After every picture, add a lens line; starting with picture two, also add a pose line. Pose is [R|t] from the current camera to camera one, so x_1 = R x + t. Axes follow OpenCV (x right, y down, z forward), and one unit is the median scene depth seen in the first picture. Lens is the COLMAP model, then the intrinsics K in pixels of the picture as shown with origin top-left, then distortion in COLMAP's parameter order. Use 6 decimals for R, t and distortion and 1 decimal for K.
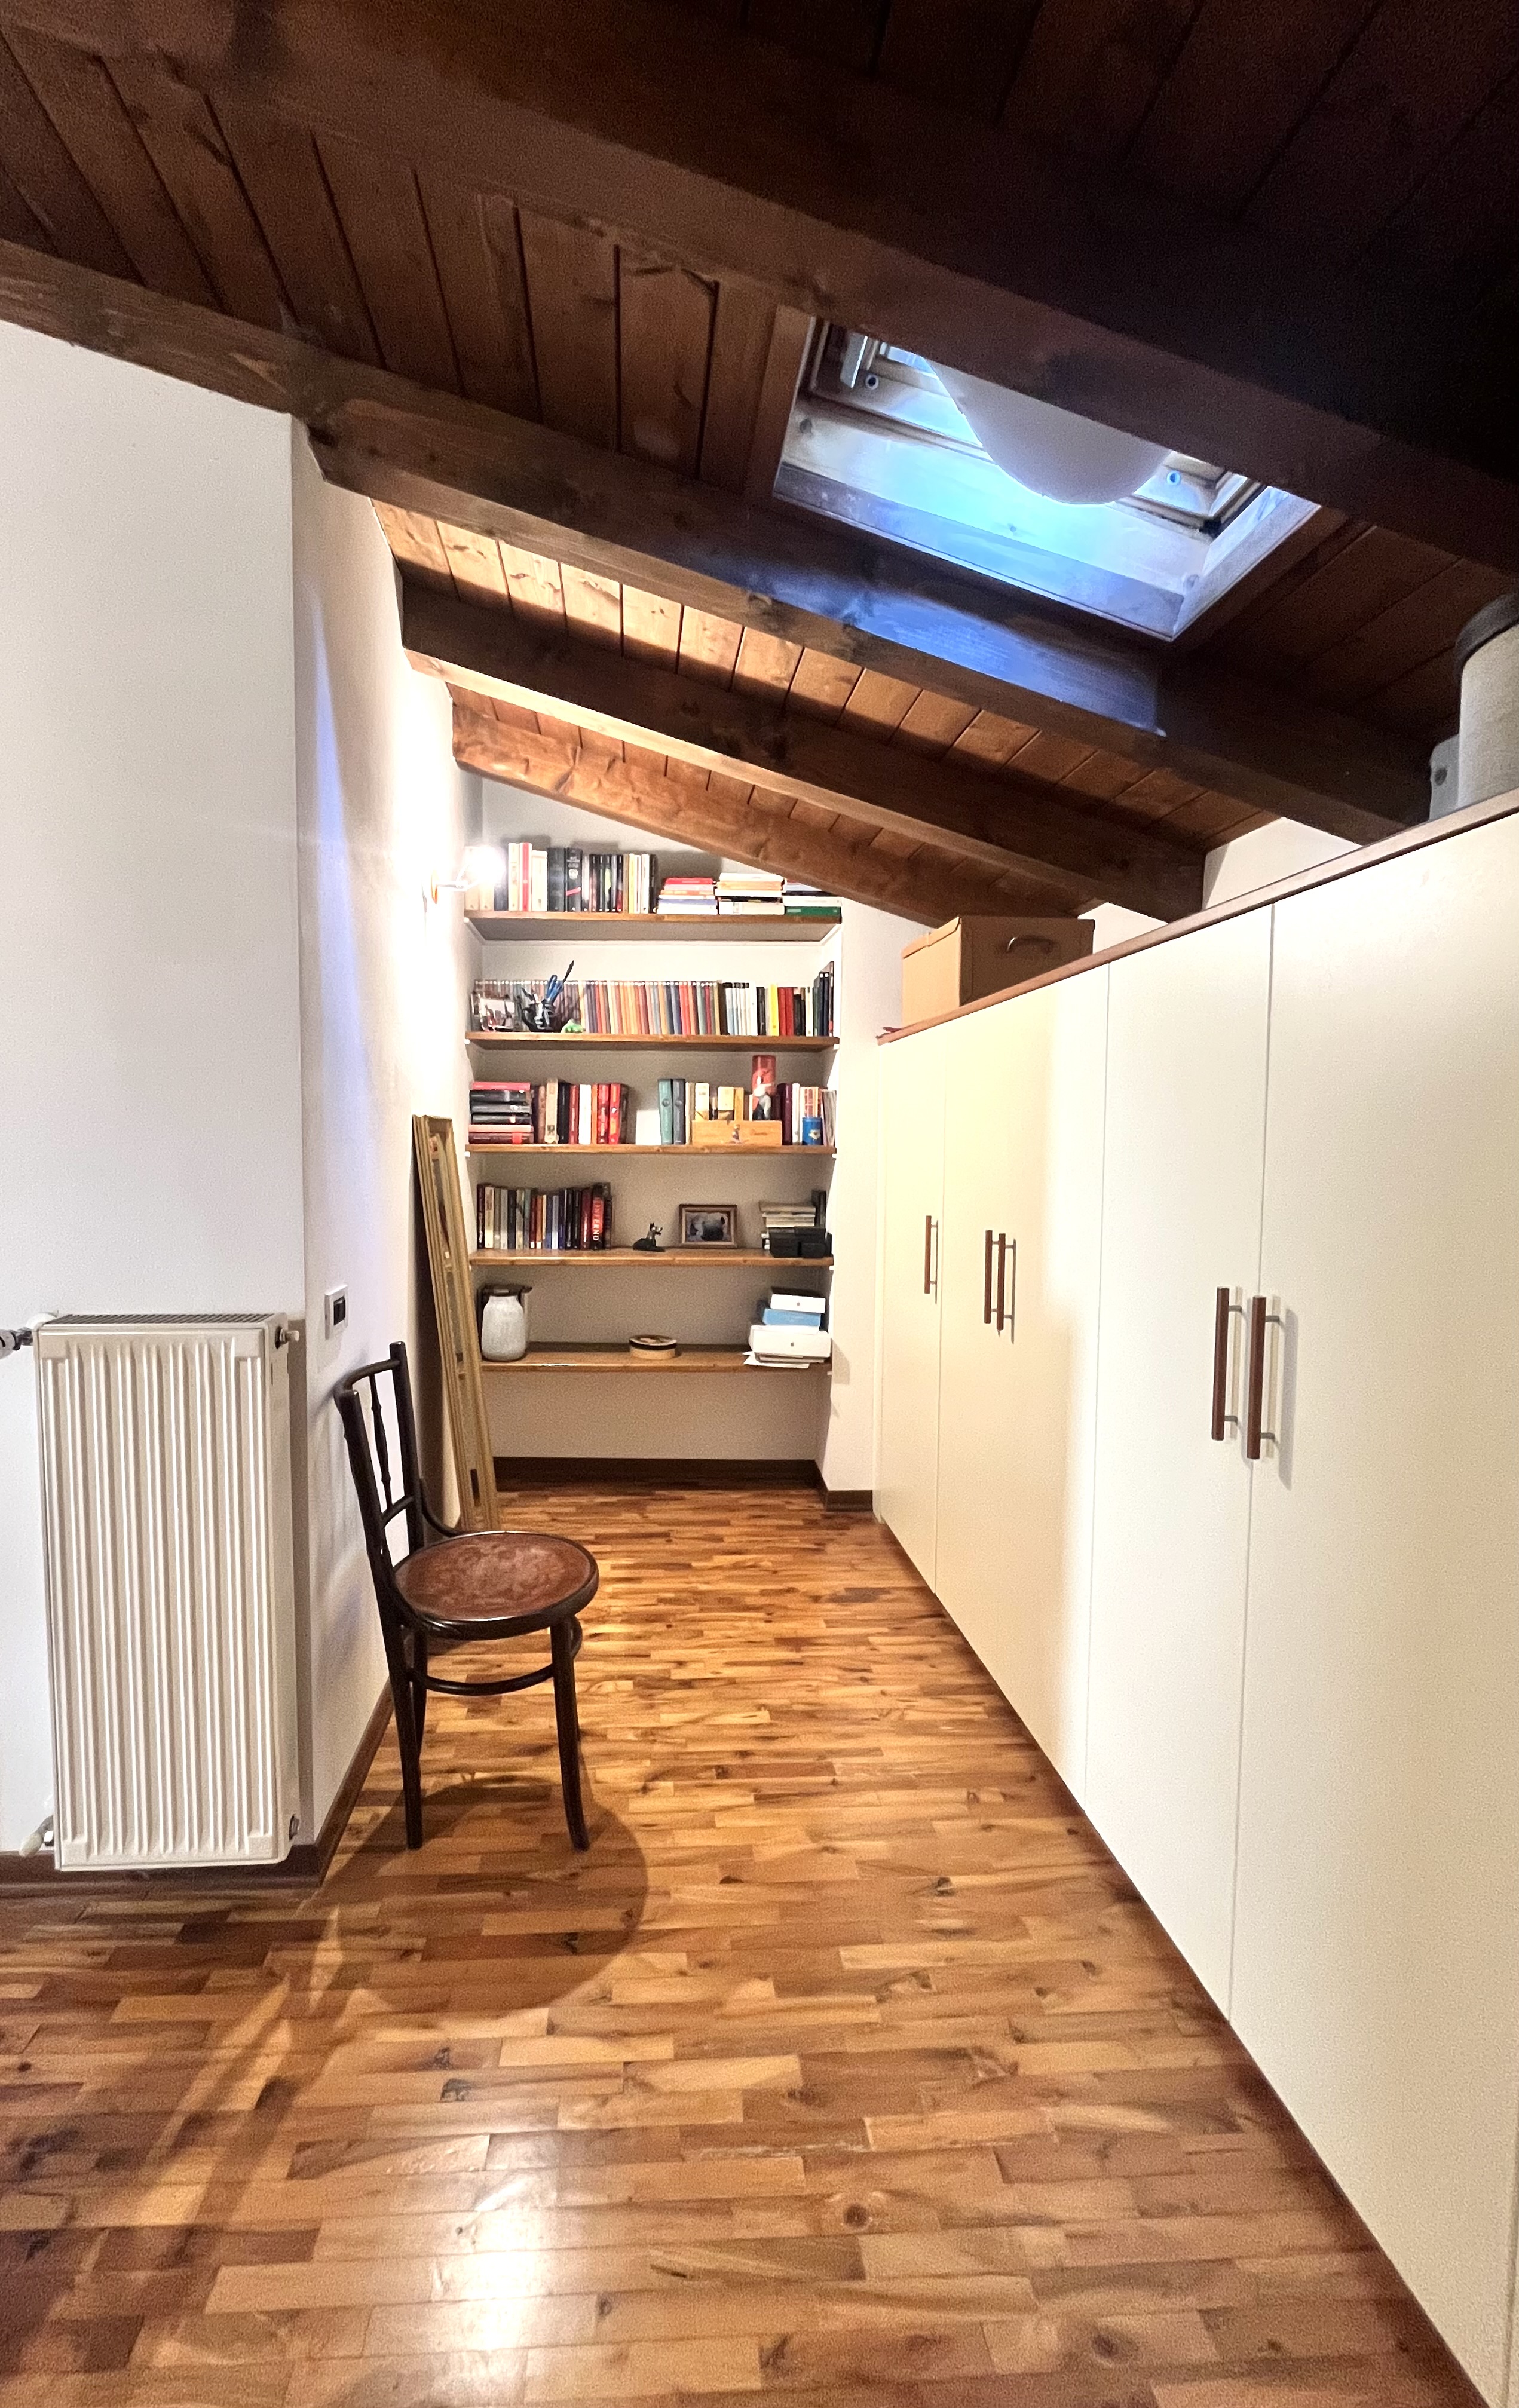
lens RADIAL K [[972.0, 0, 703.9], [0, 972.0, 1198.6], [0, 0, 1]] dist [-0.002812, 0.000160]
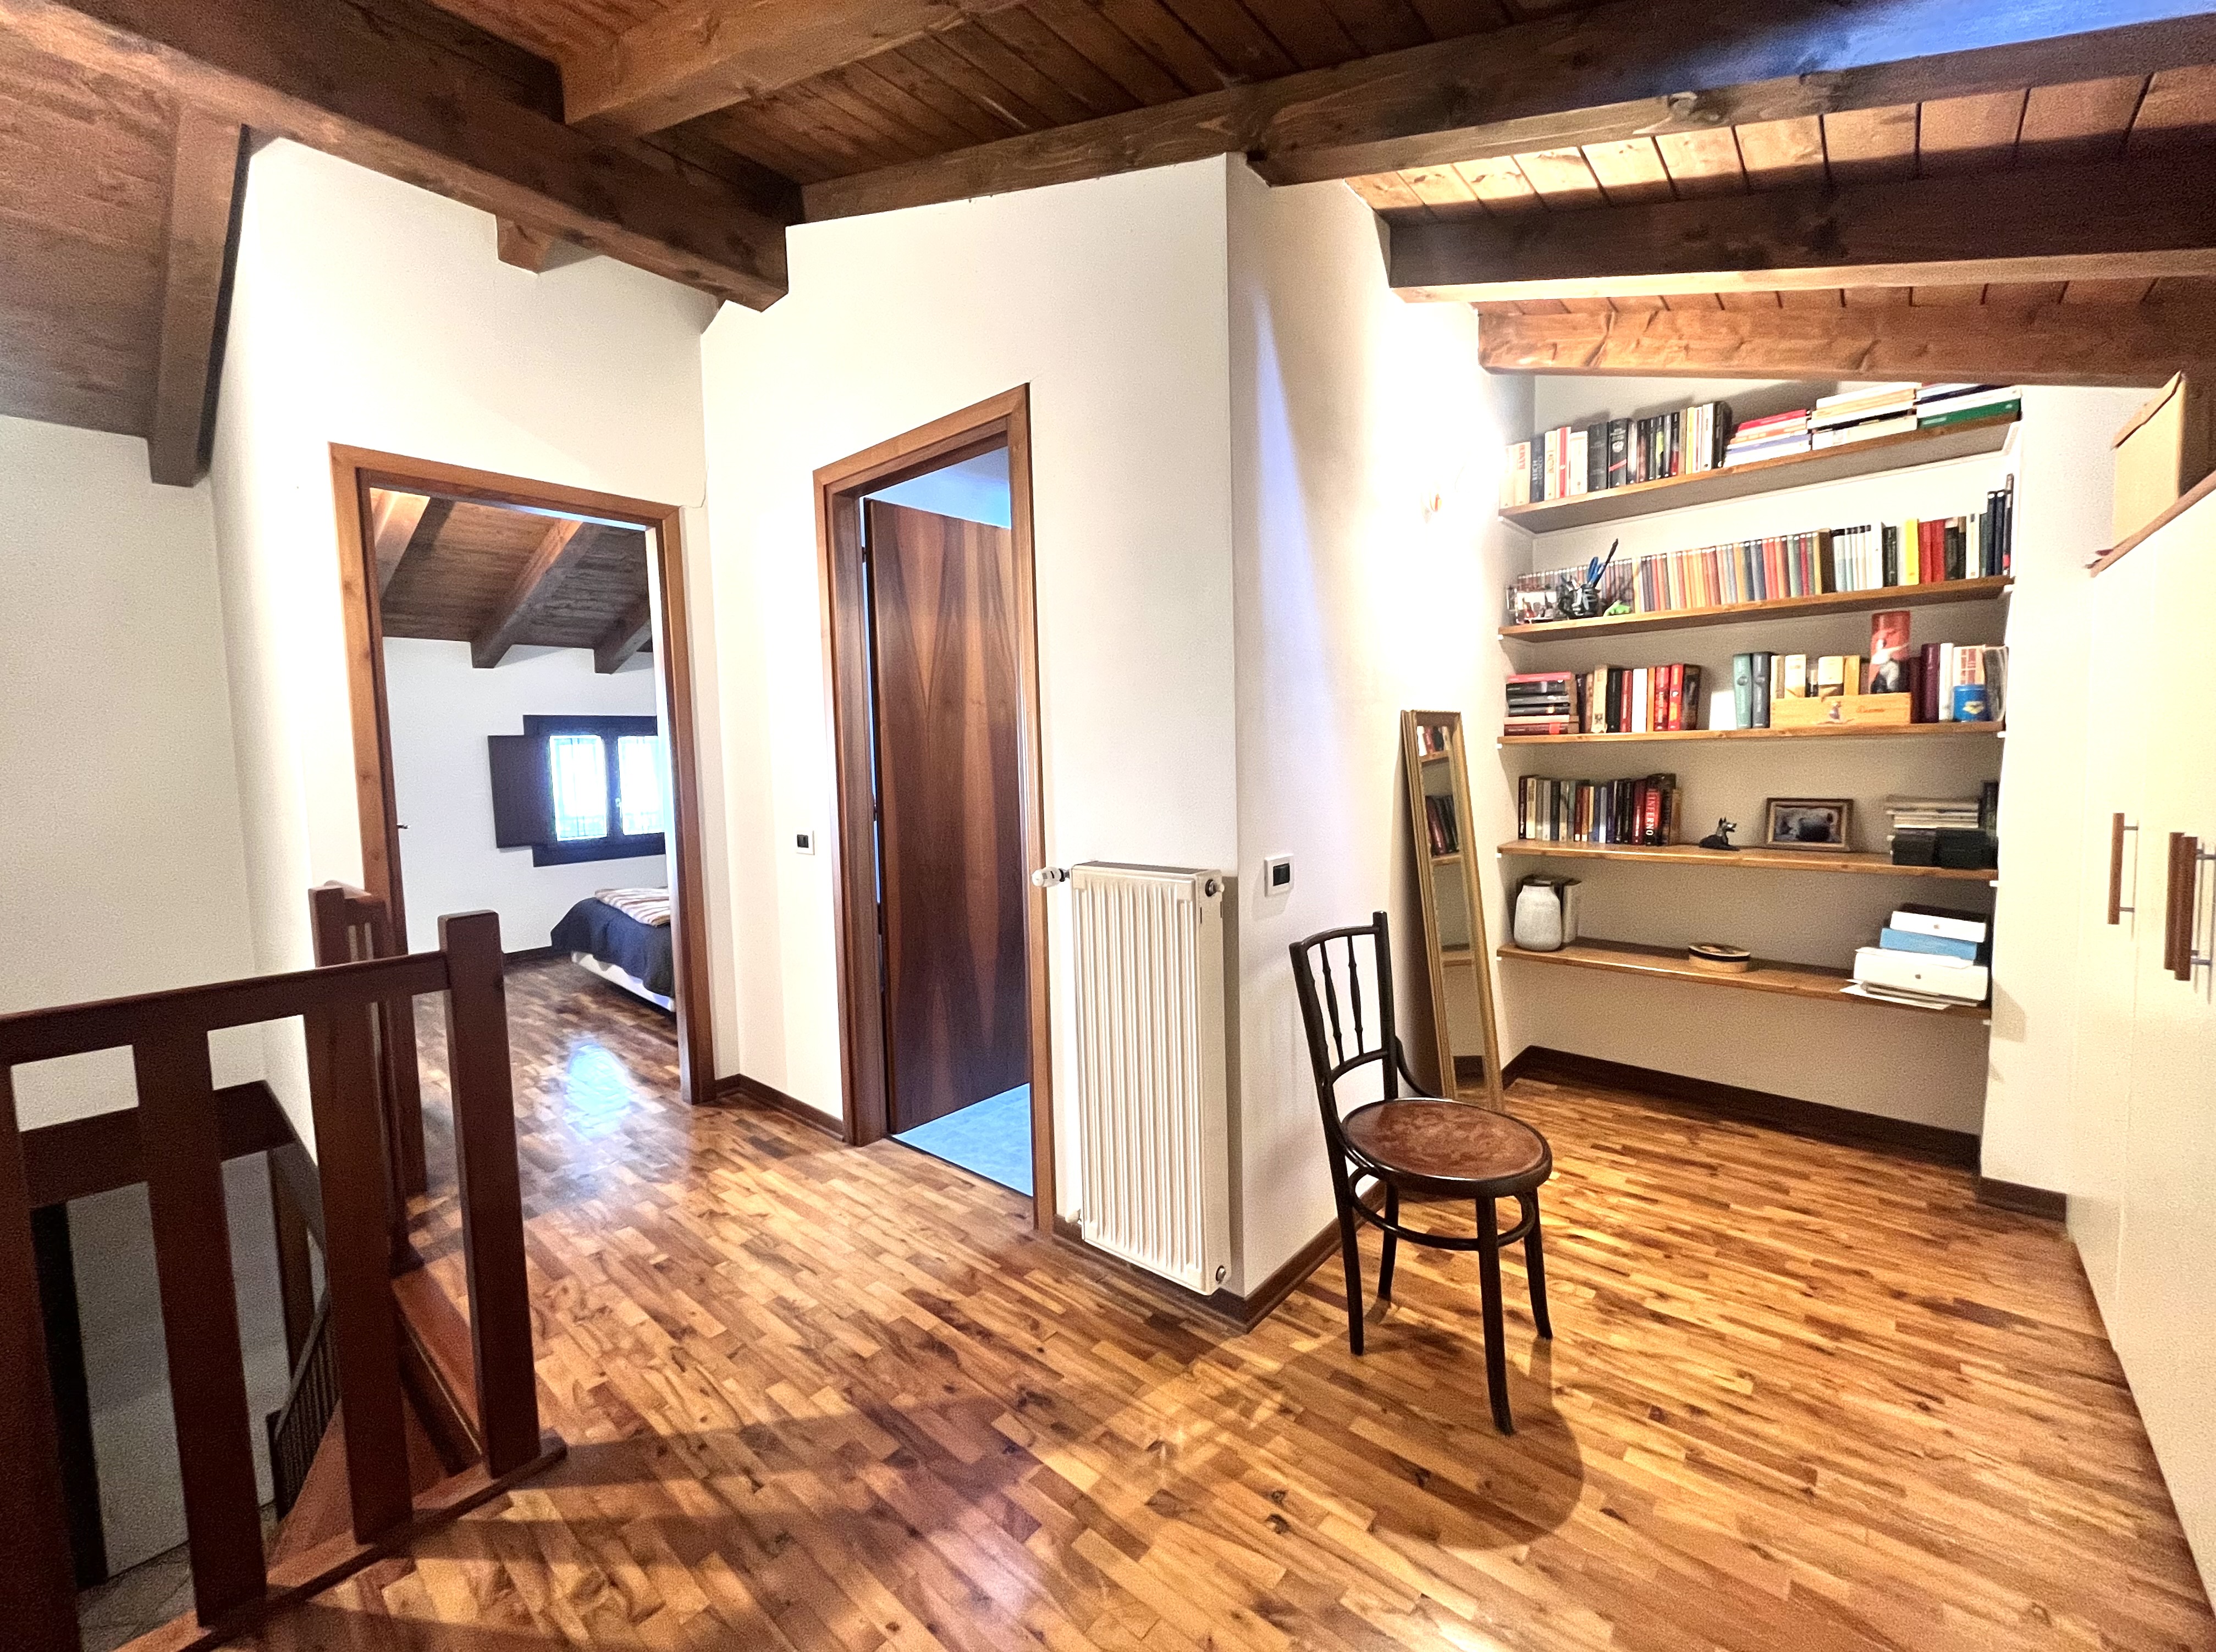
lens RADIAL K [[906.5, 0, 1119.7], [0, 906.5, 810.2], [0, 0, 1]] dist [-0.004293, 0.001024]
pose [[0.718766, 0.020258, -0.694957, 0.200144], [-0.010724, 0.999780, 0.018053, 0.013328], [0.695169, -0.005523, 0.718825, 0.039676]]
